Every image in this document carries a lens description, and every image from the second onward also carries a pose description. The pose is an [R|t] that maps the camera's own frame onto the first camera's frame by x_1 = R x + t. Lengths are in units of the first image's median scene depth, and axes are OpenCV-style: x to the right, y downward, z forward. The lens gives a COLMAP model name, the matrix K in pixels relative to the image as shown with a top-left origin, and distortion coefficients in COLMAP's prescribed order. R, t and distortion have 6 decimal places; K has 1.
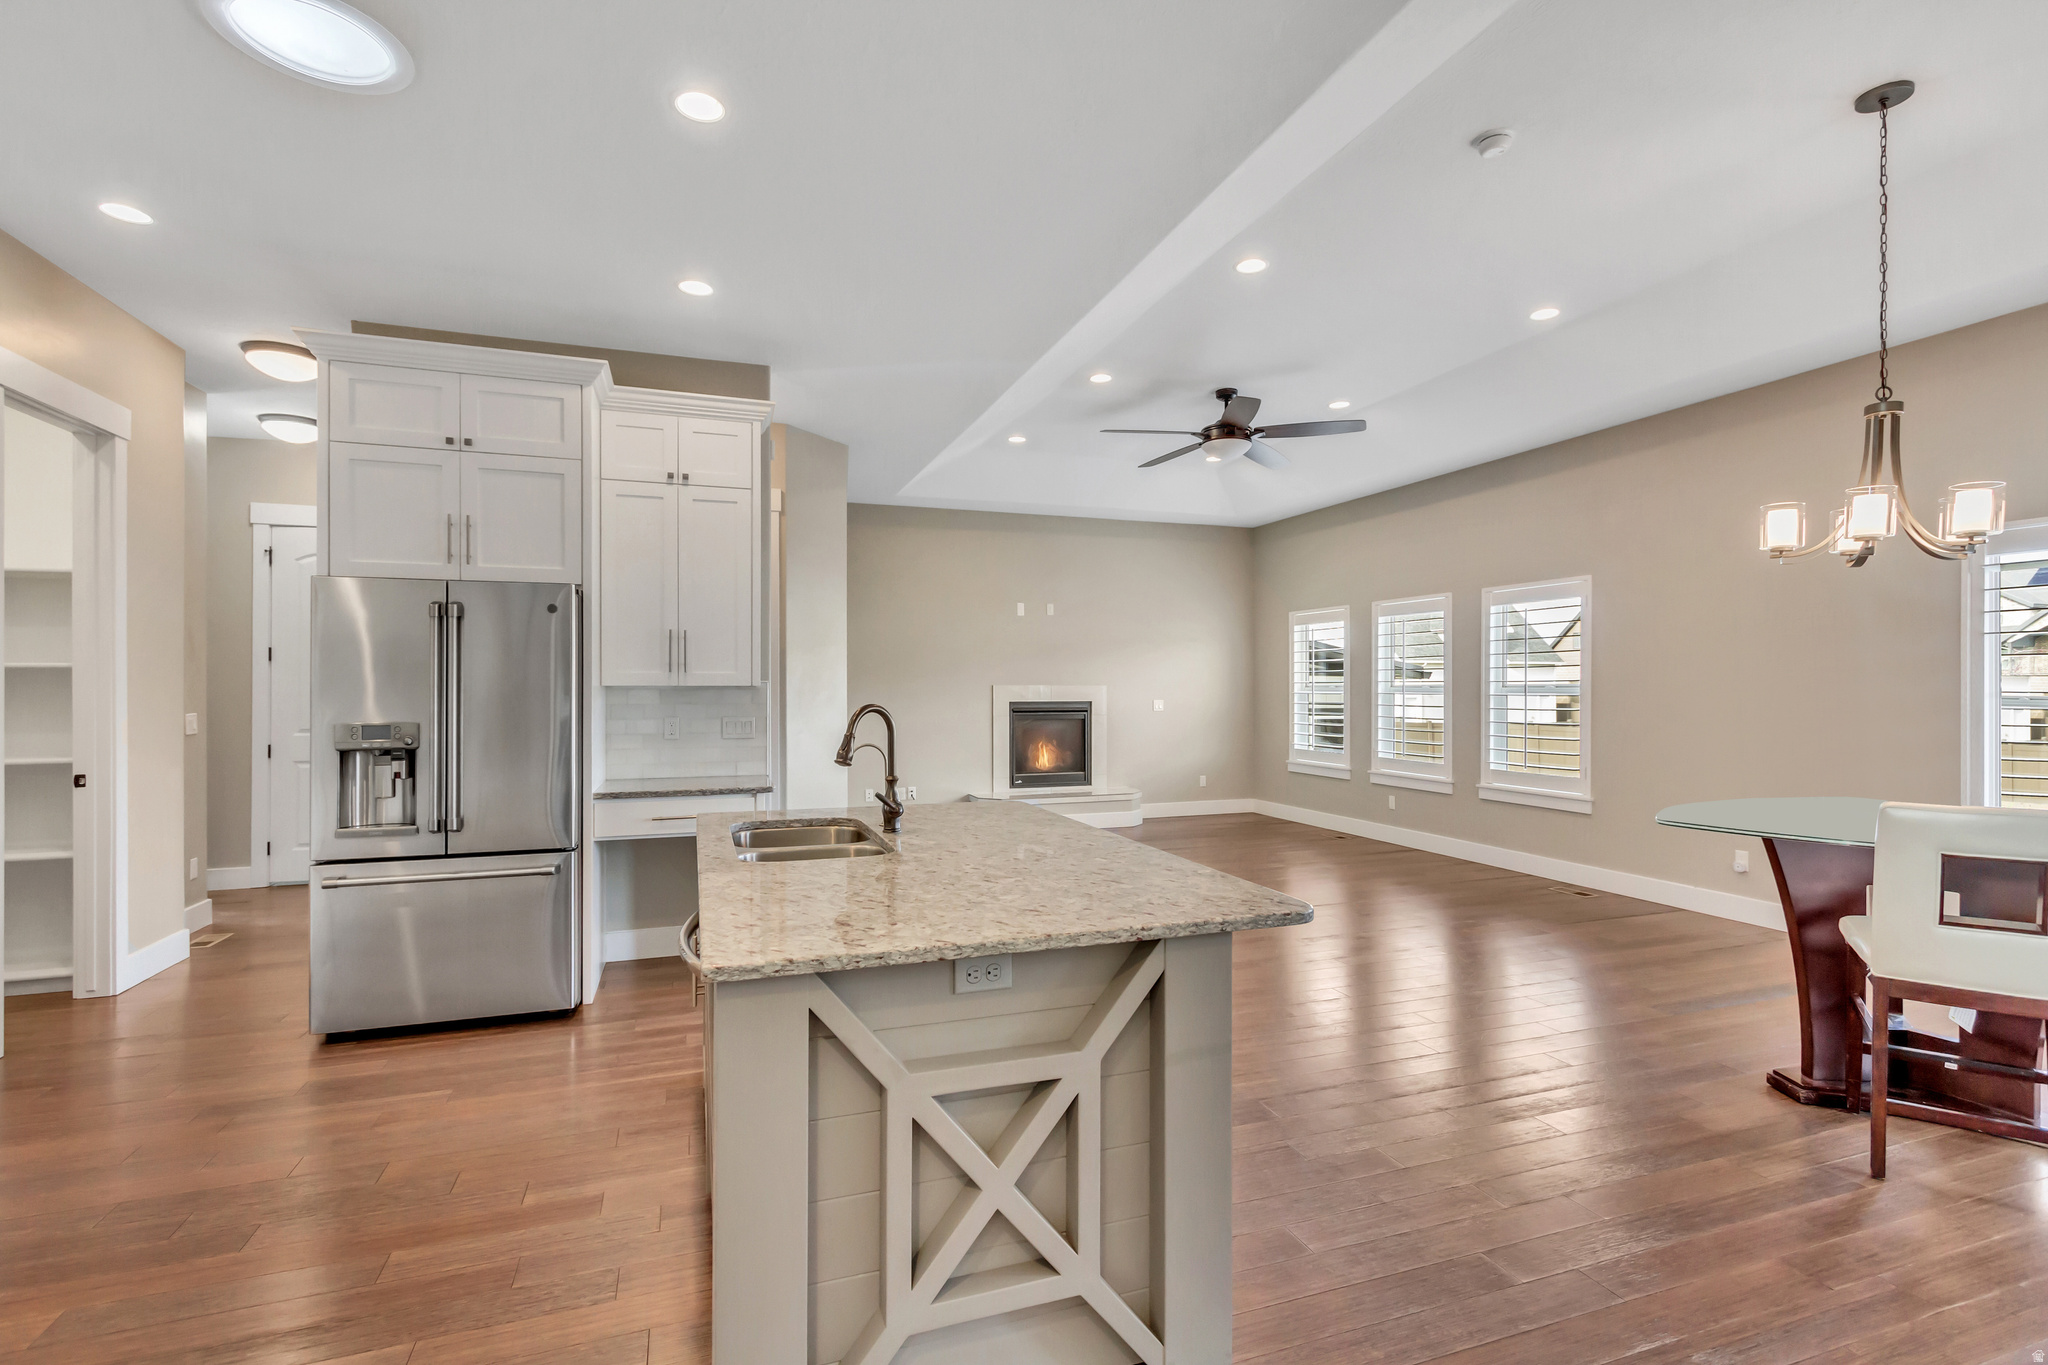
lens RADIAL K [[942.1, 0, 1025.5], [0, 942.1, 687.5], [0, 0, 1]] dist [0.019624, -0.009307]
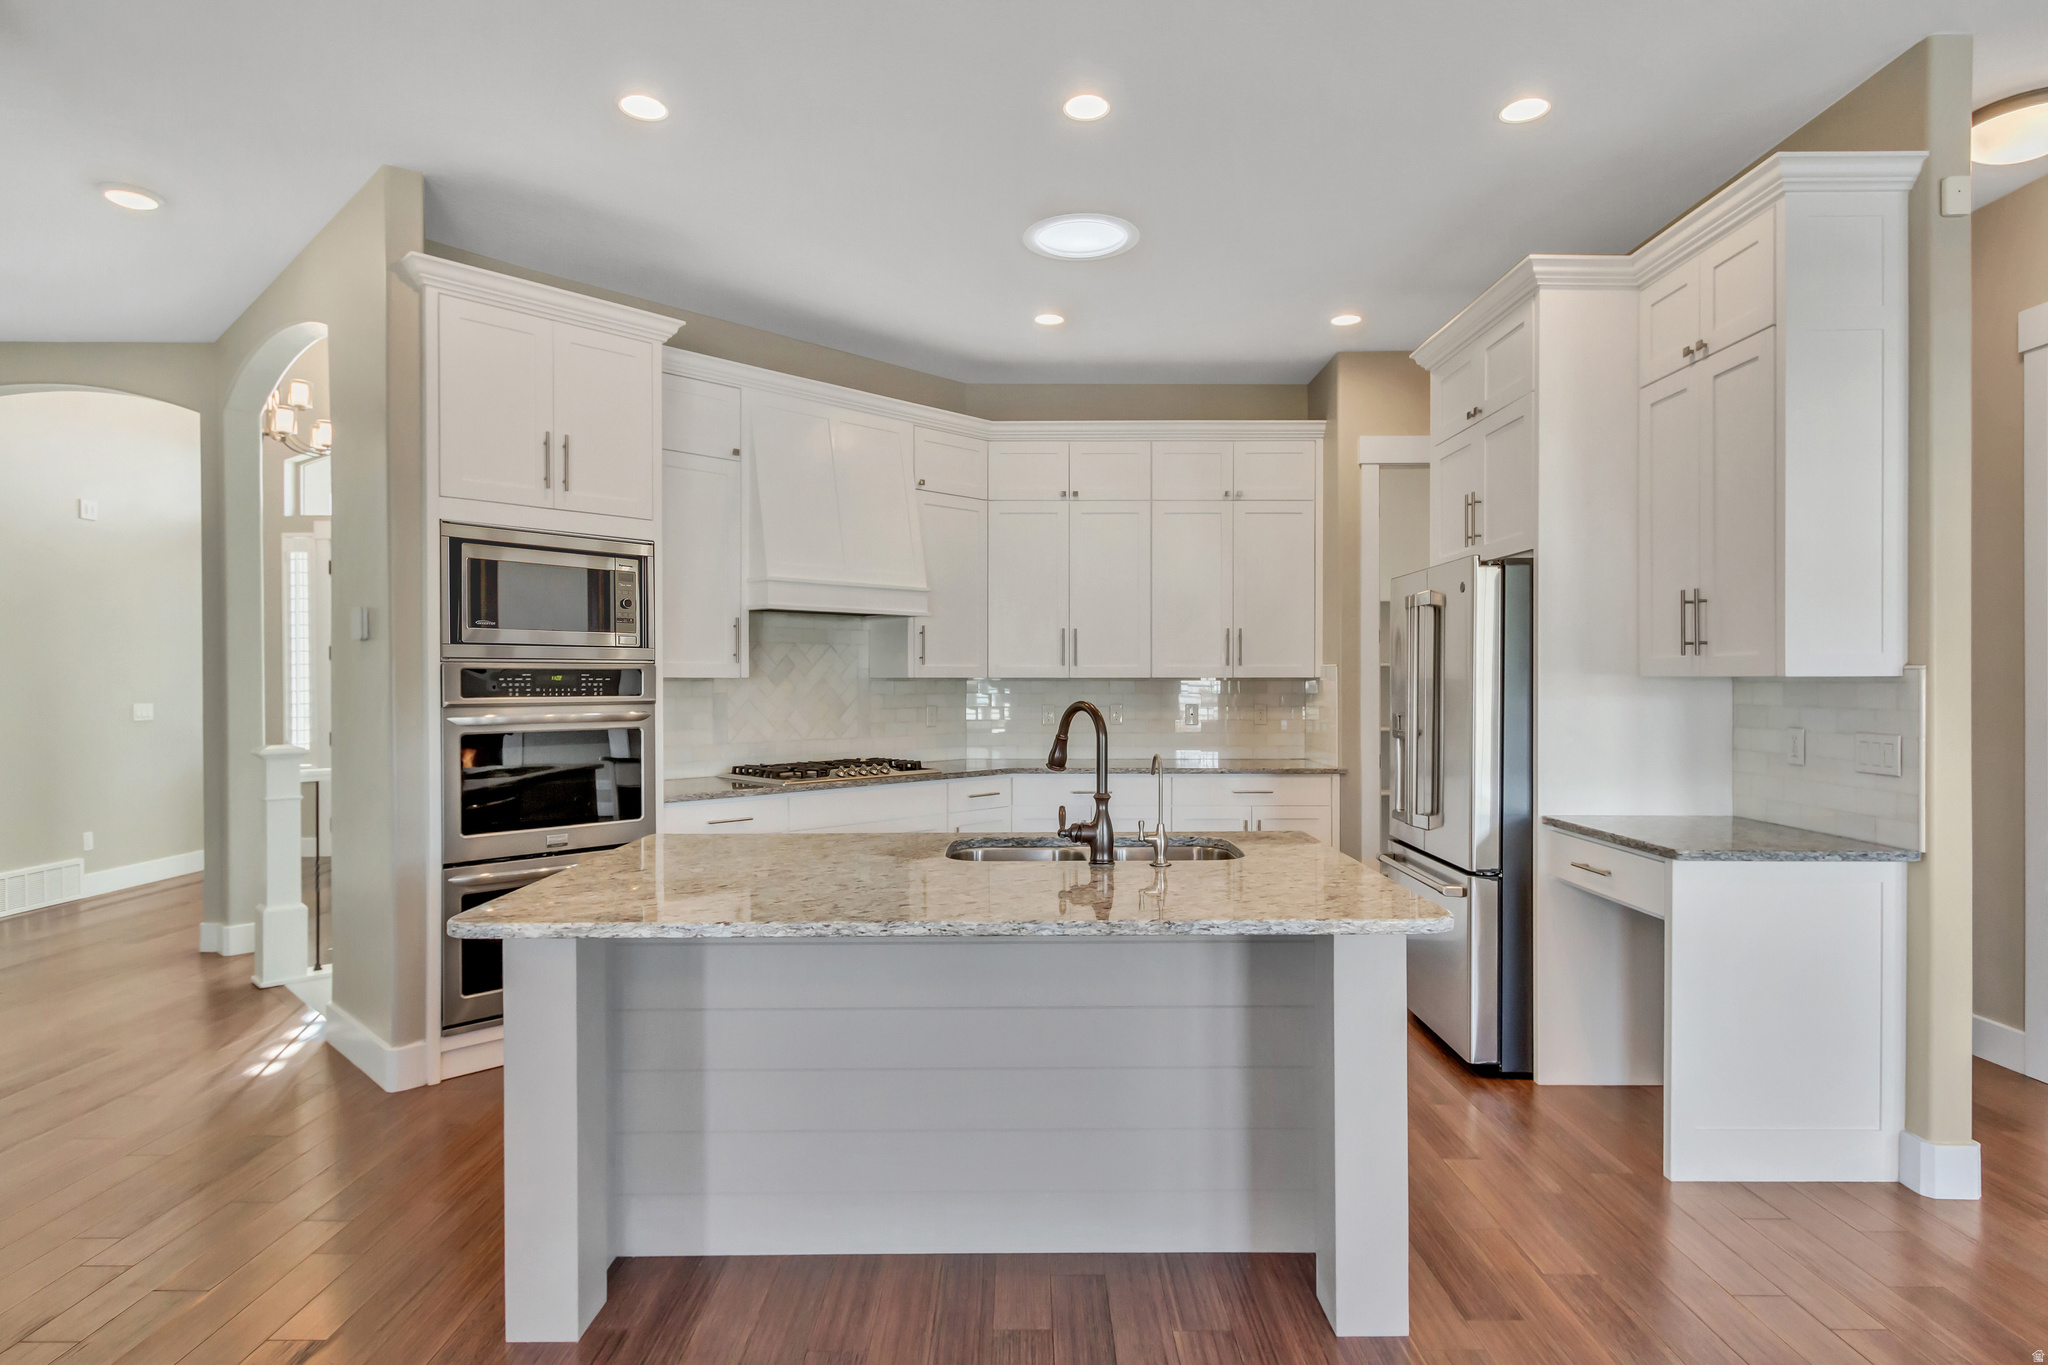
lens RADIAL K [[1107.3, 0, 1024.0], [0, 1107.3, 682.5], [0, 0, 1]] dist [0.009161, 0.000766]
pose [[-0.328883, 0.003679, -0.944364, 0.494722], [0.002734, 0.999992, 0.002944, -0.001287], [0.944367, -0.001613, -0.328890, 0.820723]]
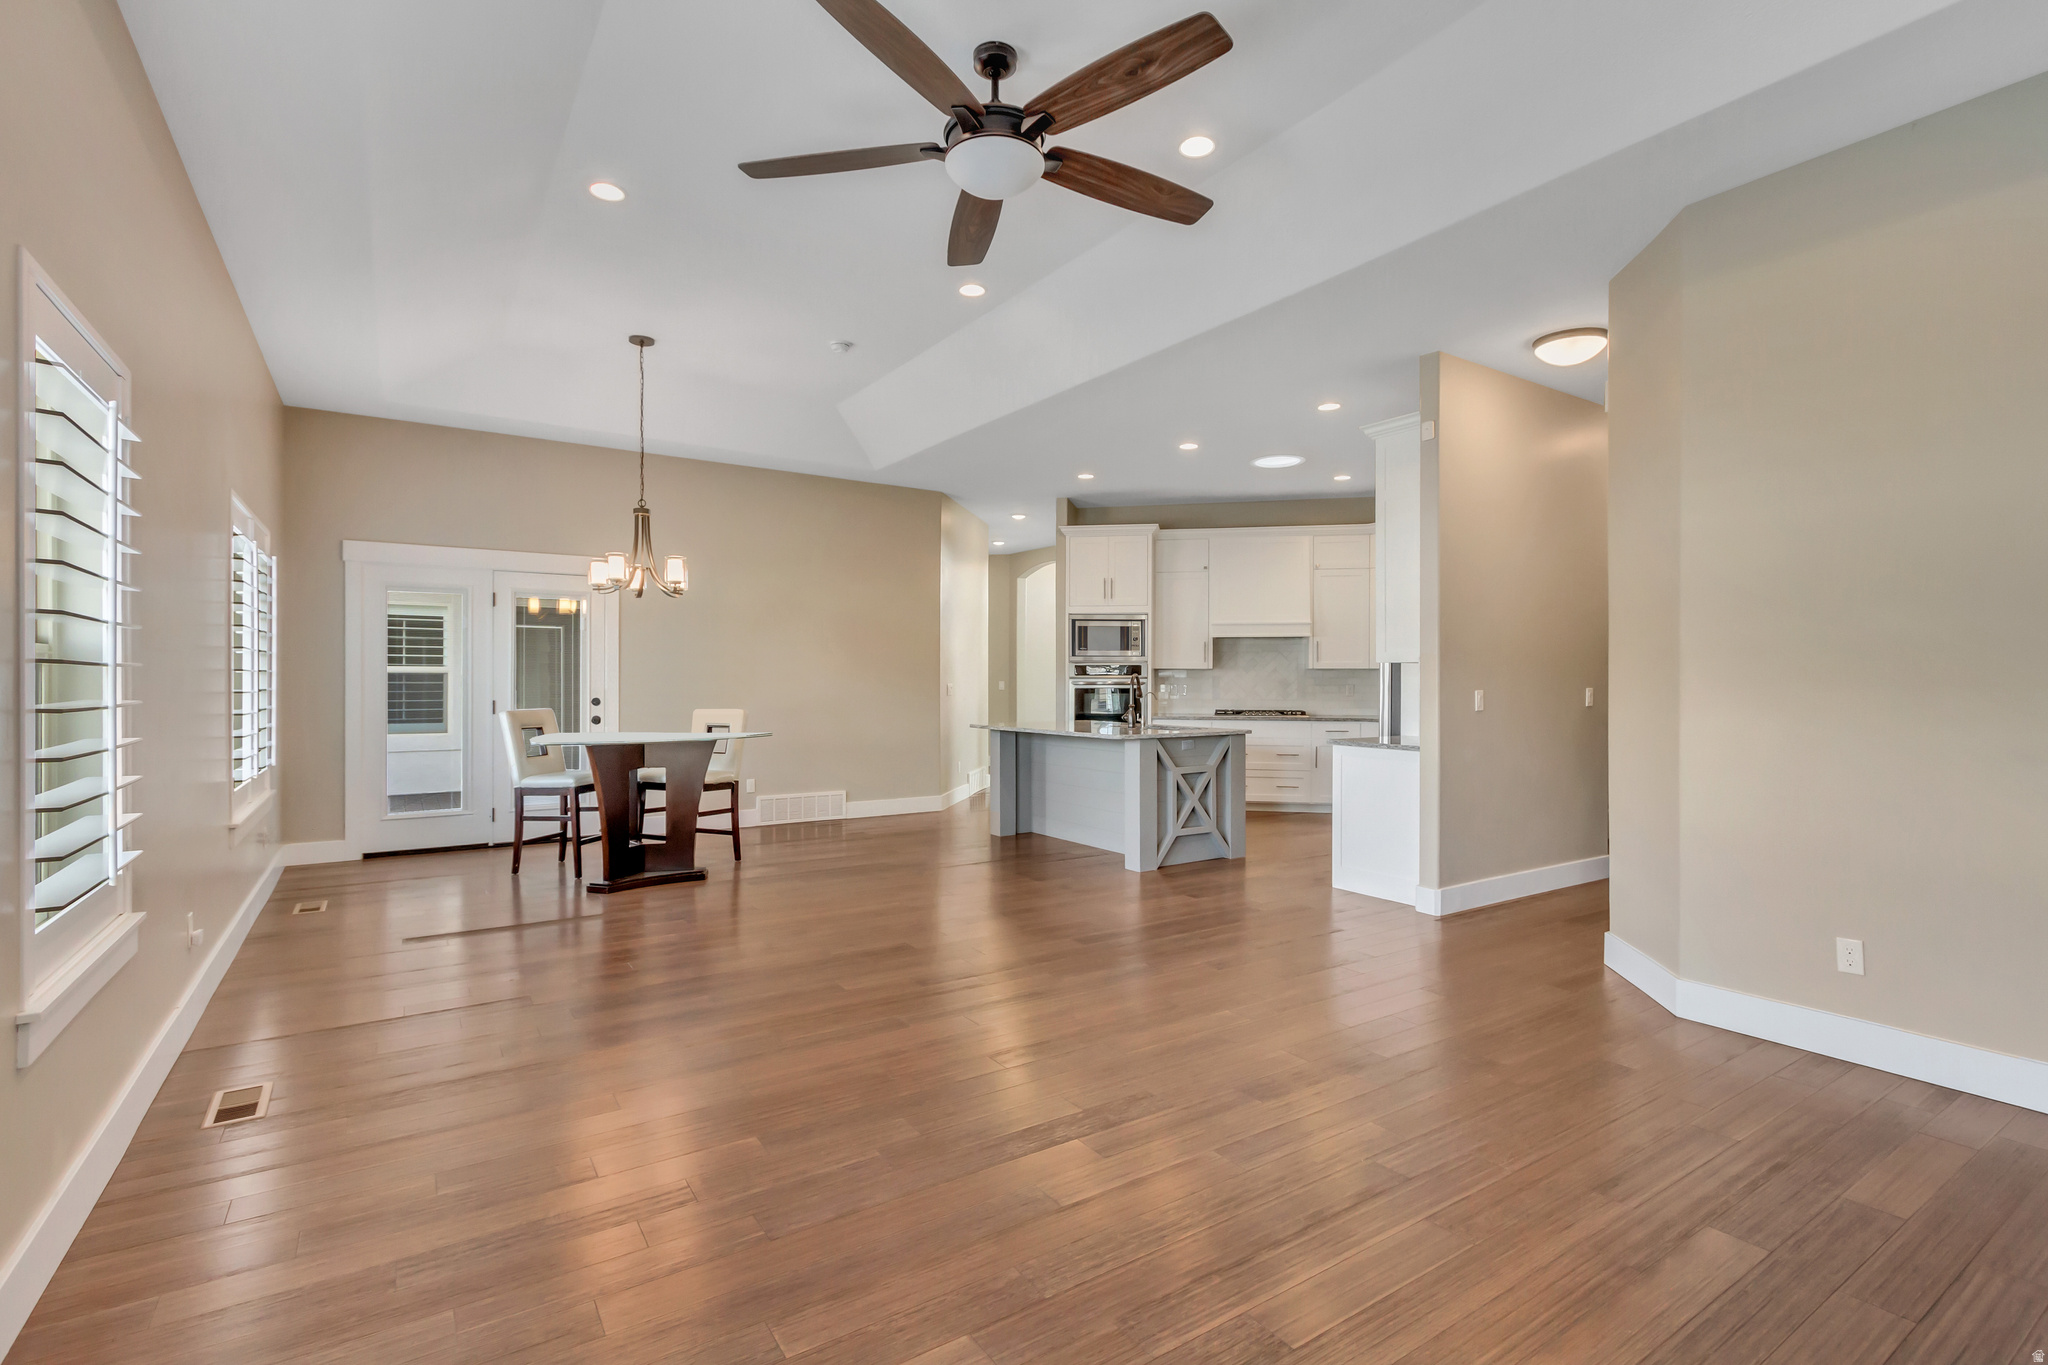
lens RADIAL K [[942.1, 0, 1025.5], [0, 942.1, 687.5], [0, 0, 1]] dist [0.019624, -0.009307]
pose [[-0.967832, 0.000630, -0.251597, 0.459888], [-0.001508, 0.999964, 0.008306, 0.021807], [0.251593, 0.008419, -0.967796, 2.101611]]
